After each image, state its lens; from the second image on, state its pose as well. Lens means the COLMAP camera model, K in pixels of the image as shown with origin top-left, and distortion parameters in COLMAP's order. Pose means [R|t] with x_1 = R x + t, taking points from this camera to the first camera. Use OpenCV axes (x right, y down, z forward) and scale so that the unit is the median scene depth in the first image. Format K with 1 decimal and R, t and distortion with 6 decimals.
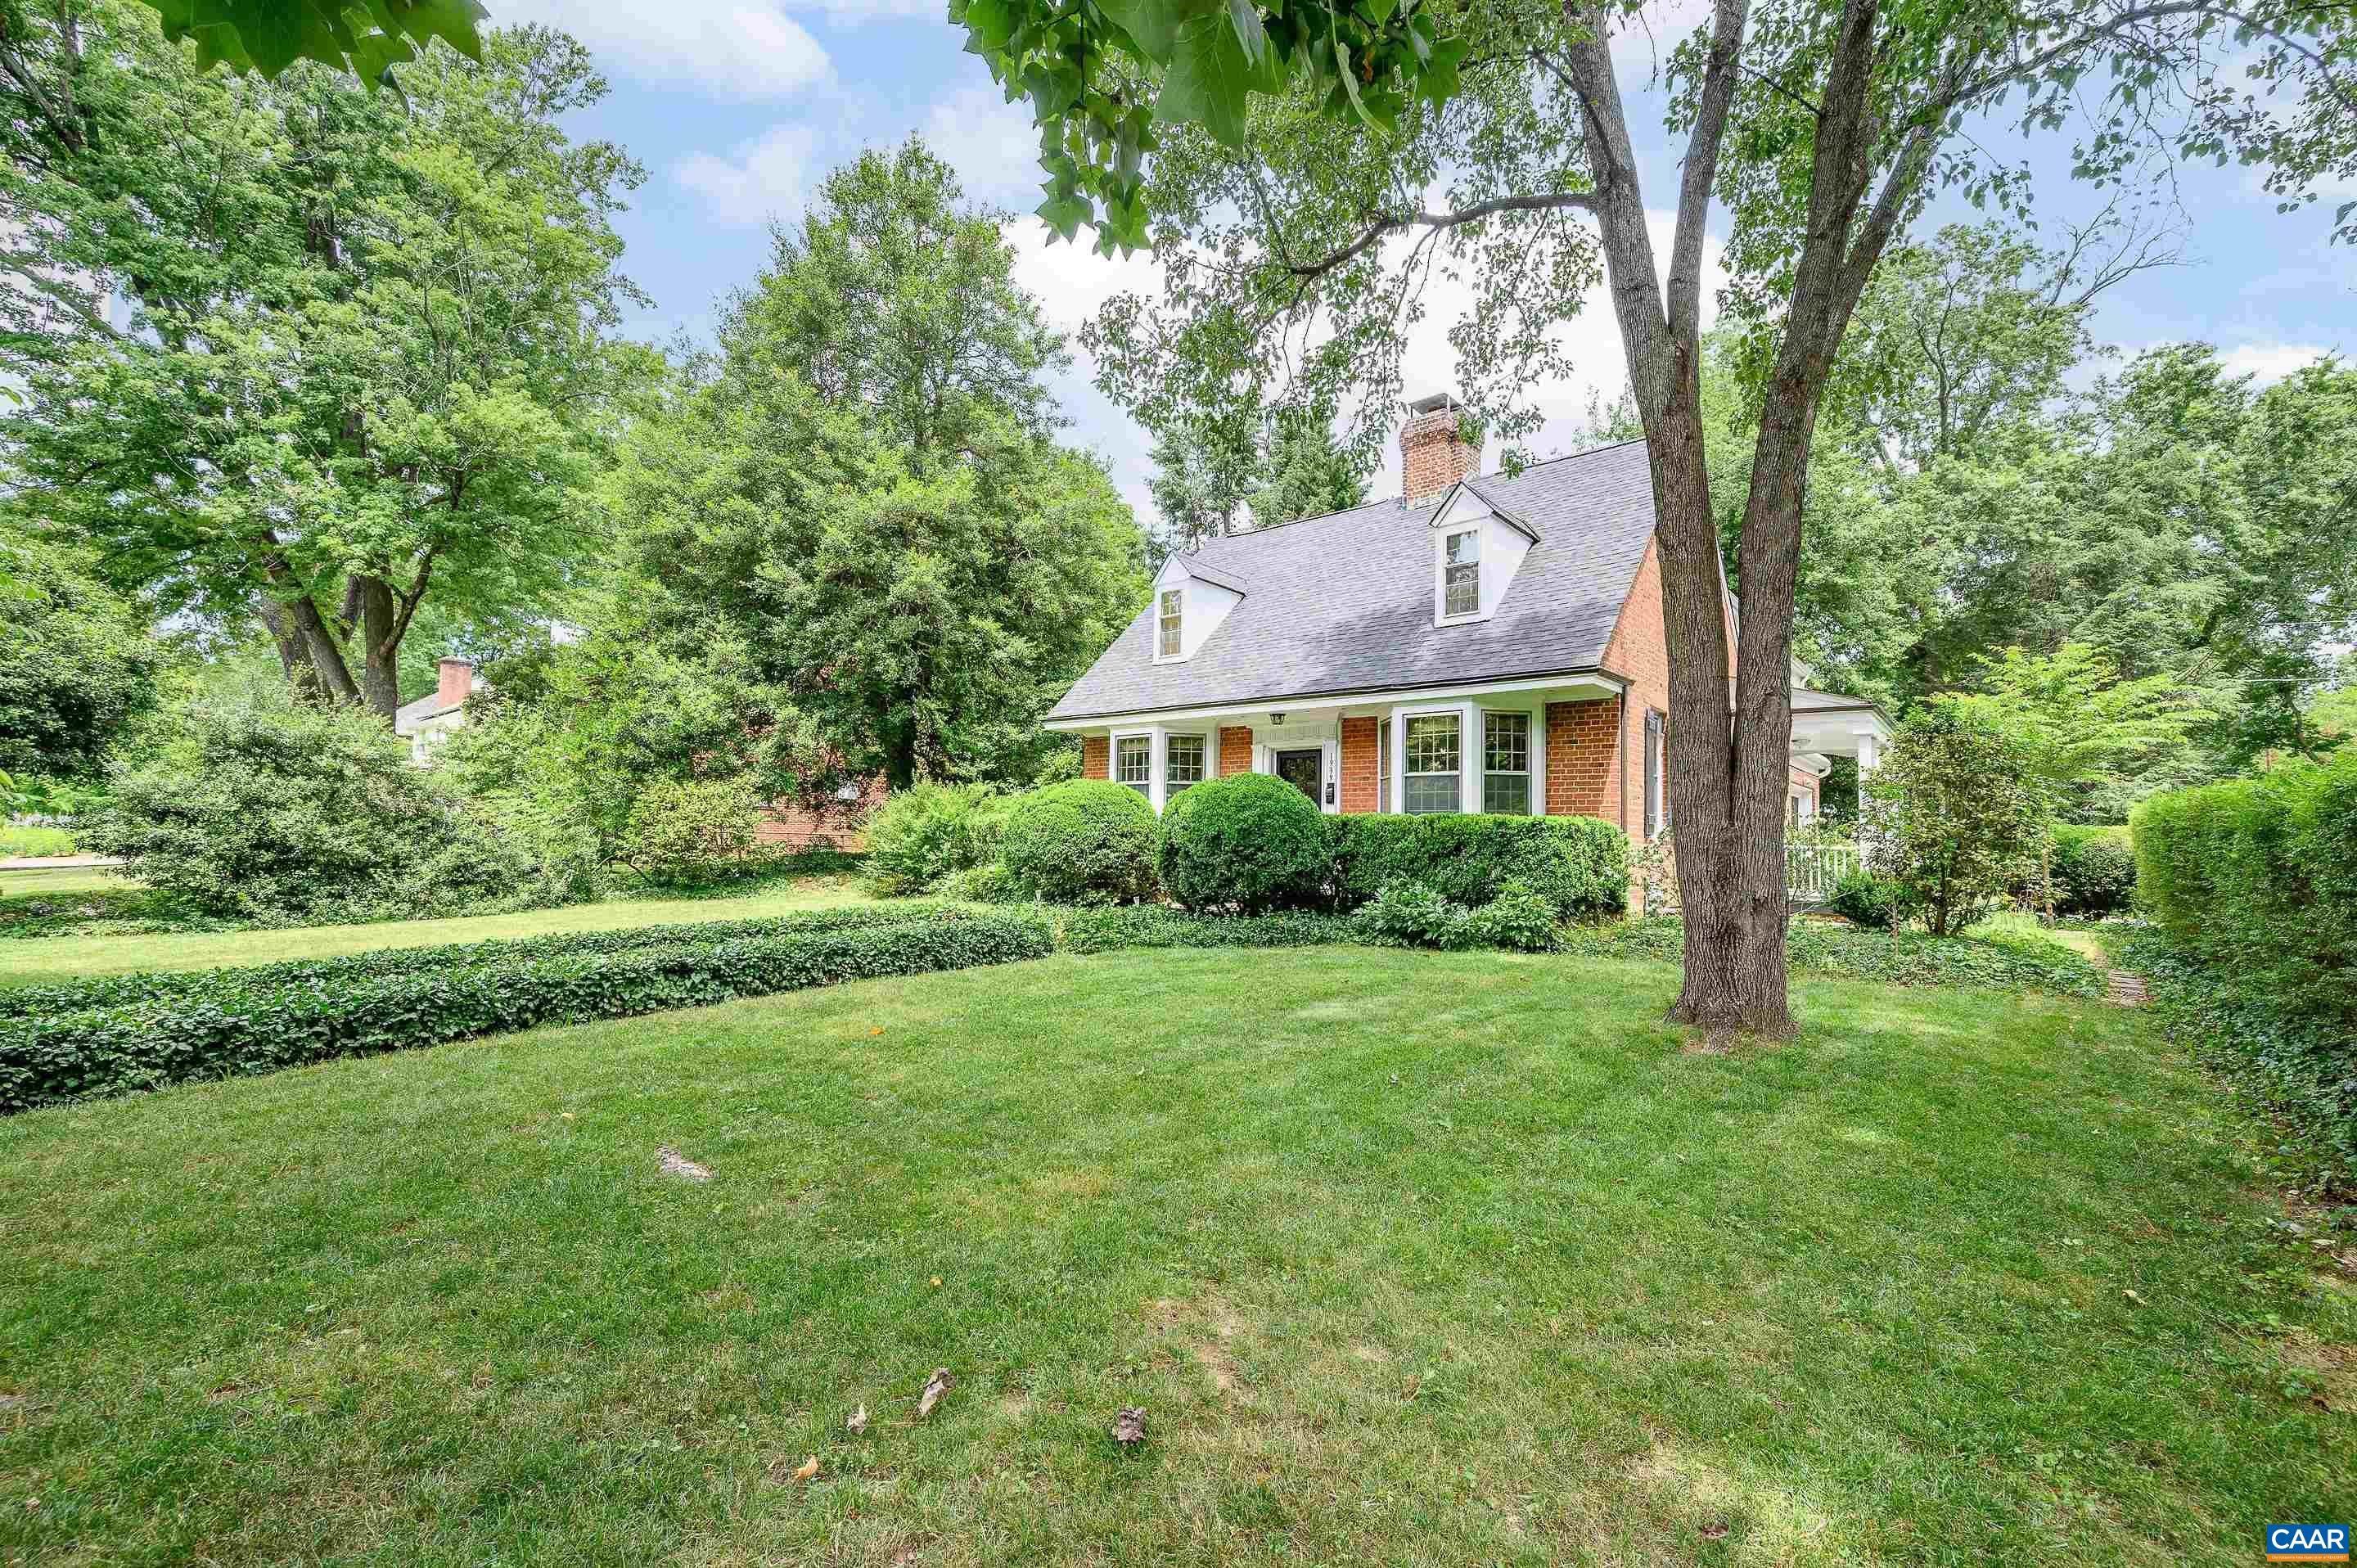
lens RADIAL K [[957.6, 0, 1178.5], [0, 957.6, 784.0], [0, 0, 1]] dist [-0.000906, -0.000089]
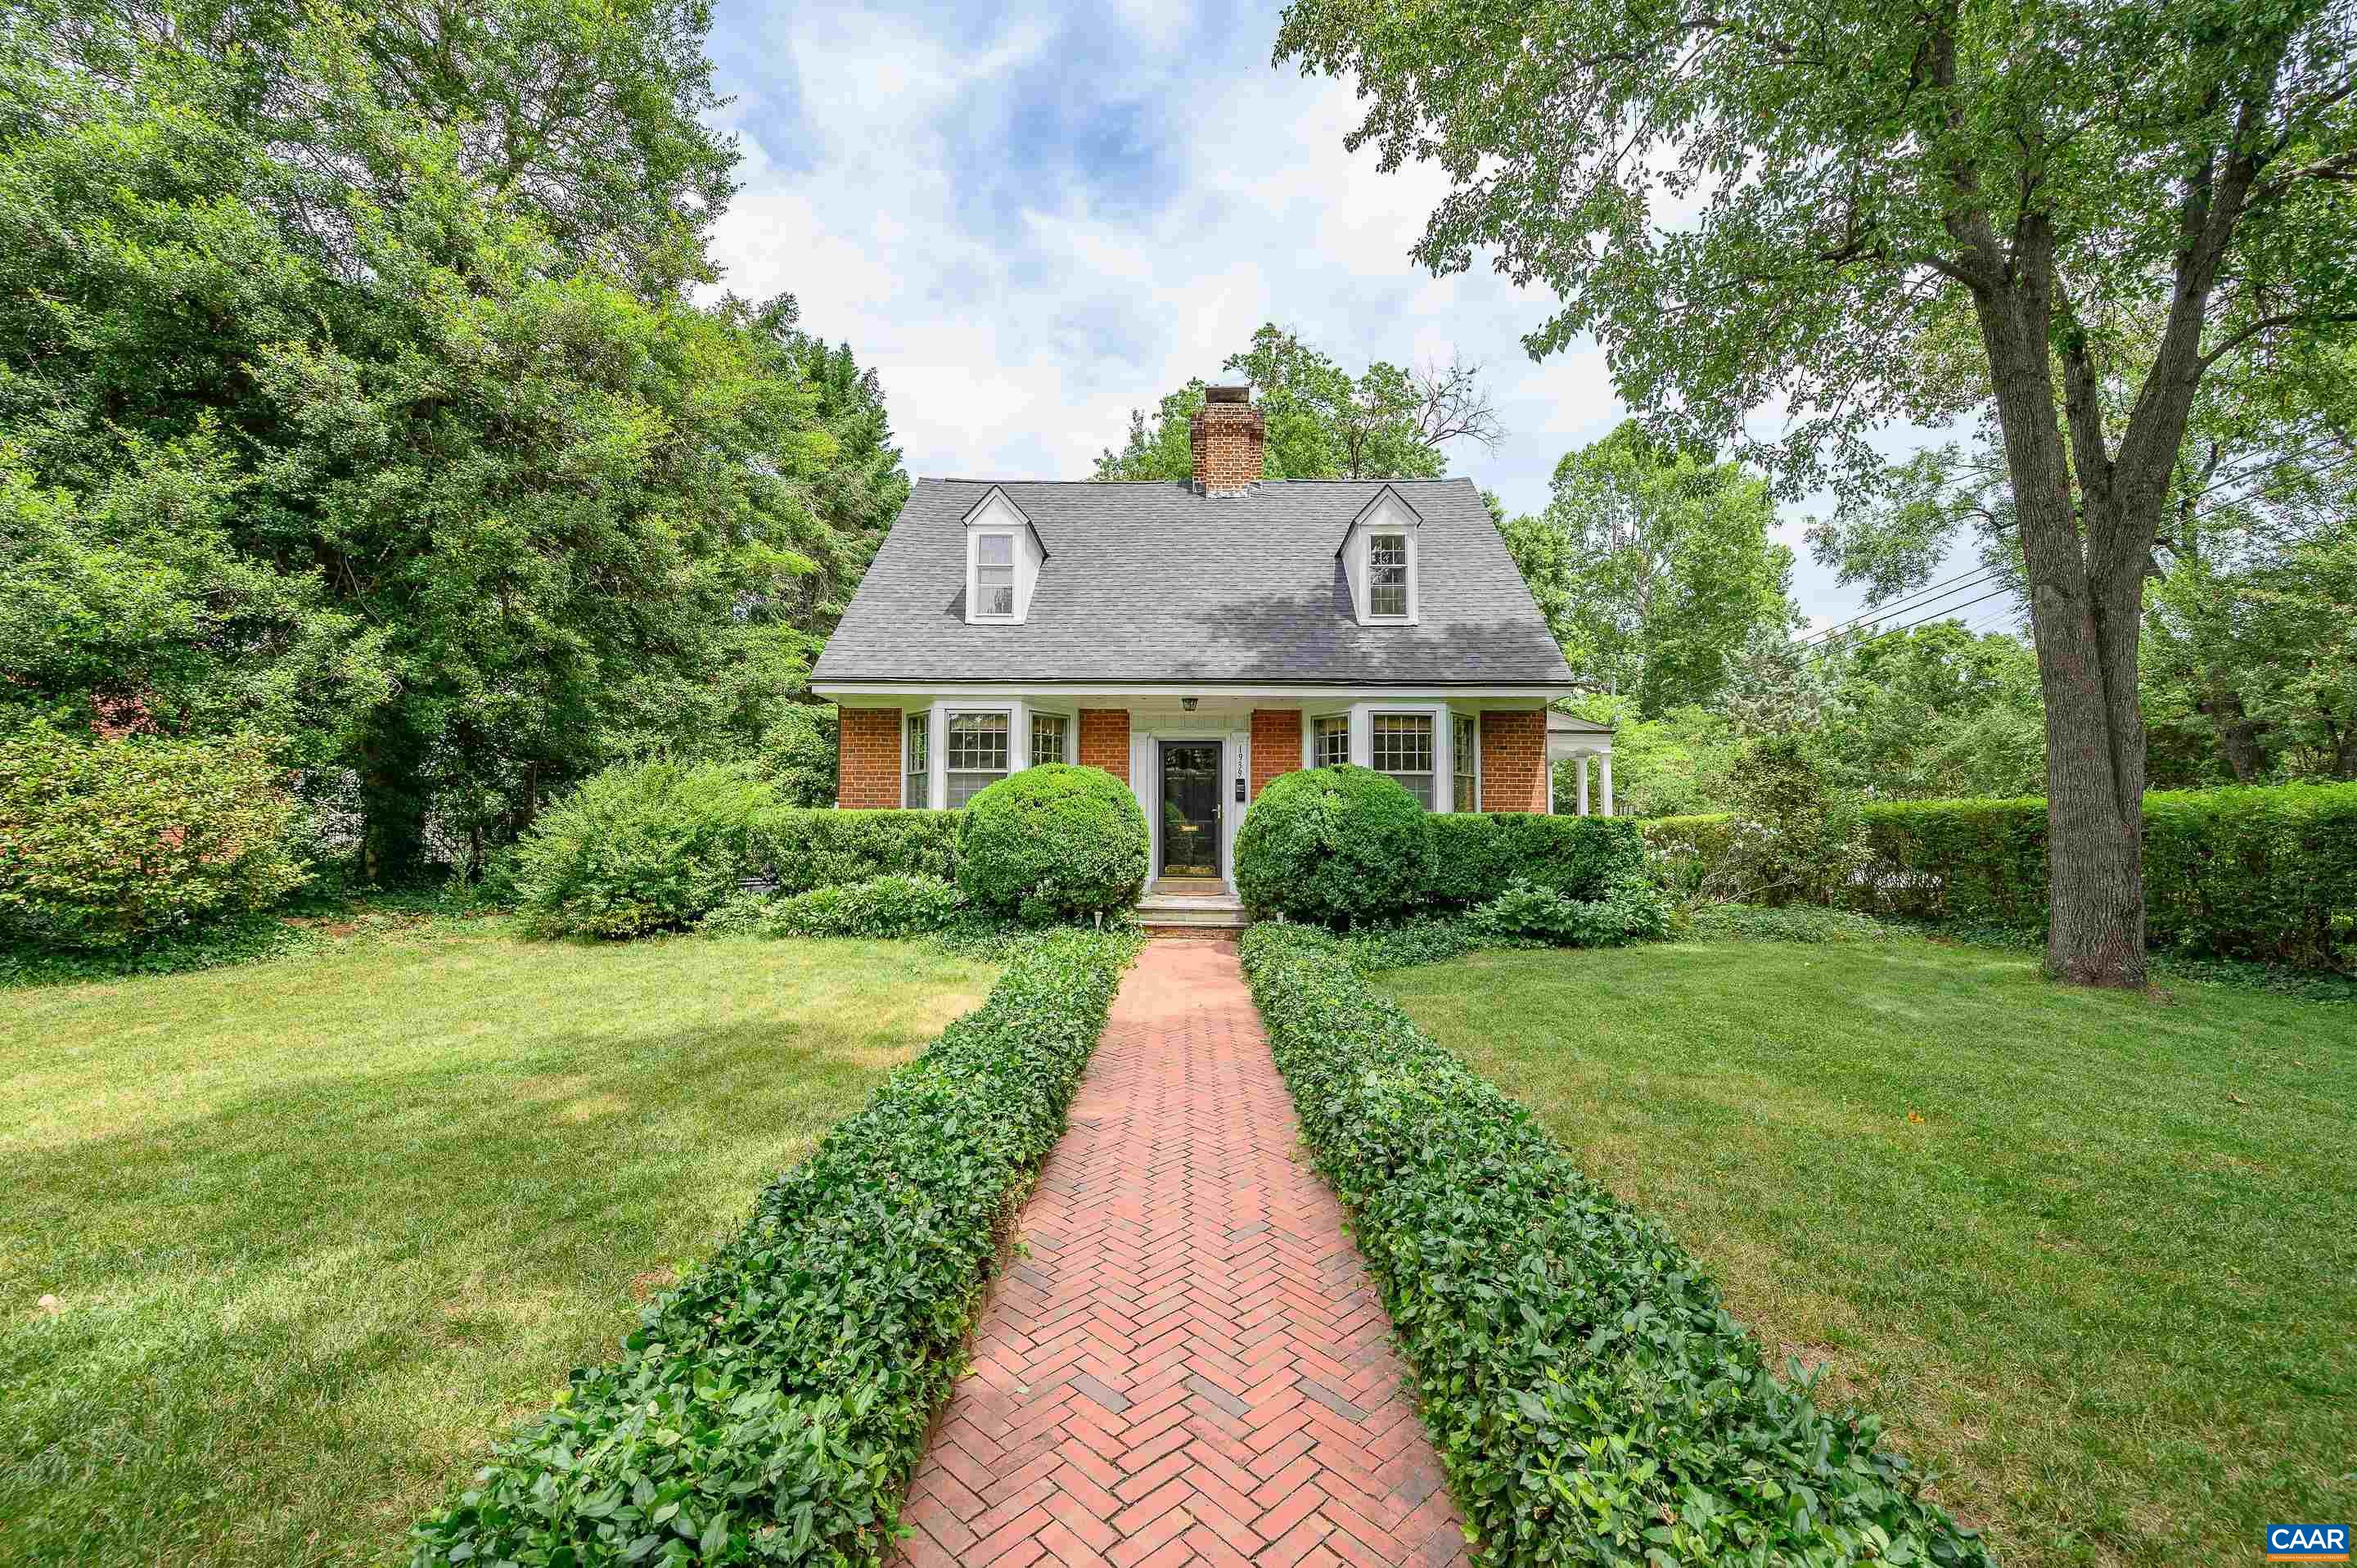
lens RADIAL K [[957.6, 0, 1178.5], [0, 957.6, 784.0], [0, 0, 1]] dist [-0.000906, -0.000089]
pose [[0.776958, 0.025971, 0.629017, -0.420460], [-0.026361, 0.999615, -0.008711, 0.012374], [-0.629001, -0.009814, 0.777343, 0.290678]]
